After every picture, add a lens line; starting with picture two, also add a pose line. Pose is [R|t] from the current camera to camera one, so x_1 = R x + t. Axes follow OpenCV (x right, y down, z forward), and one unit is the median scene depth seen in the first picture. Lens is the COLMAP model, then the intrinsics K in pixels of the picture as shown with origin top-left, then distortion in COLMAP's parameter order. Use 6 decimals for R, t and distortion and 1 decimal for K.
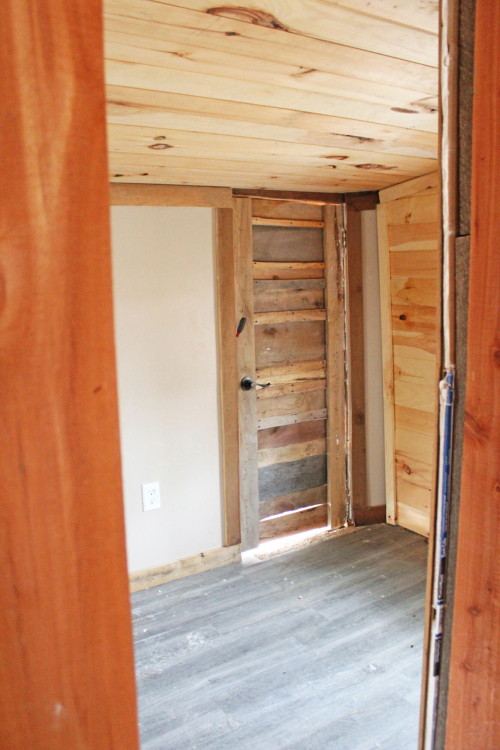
lens RADIAL K [[621.6, 0, 250.4], [0, 621.6, 377.3], [0, 0, 1]] dist [-0.084113, -0.002923]
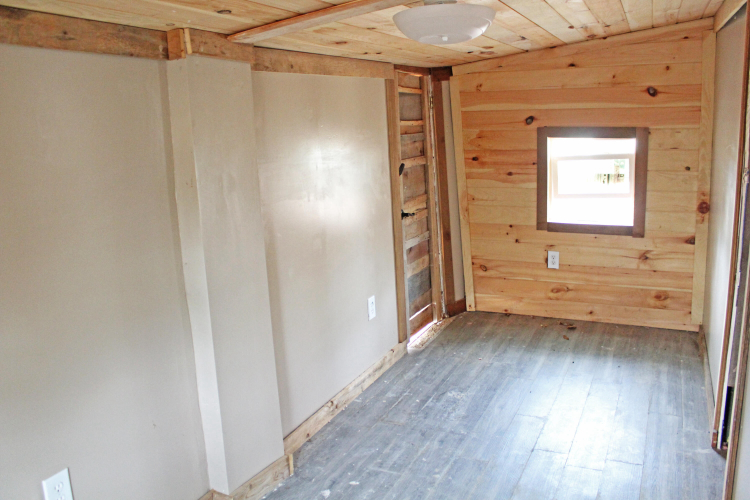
lens RADIAL K [[621.6, 0, 375.5], [0, 621.6, 248.6], [0, 0, 1]] dist [-0.084113, -0.002923]
pose [[0.852927, -0.120393, 0.507958, -0.671695], [0.109853, 0.992648, 0.050815, 0.008100], [-0.510342, 0.012459, 0.859882, -0.079798]]
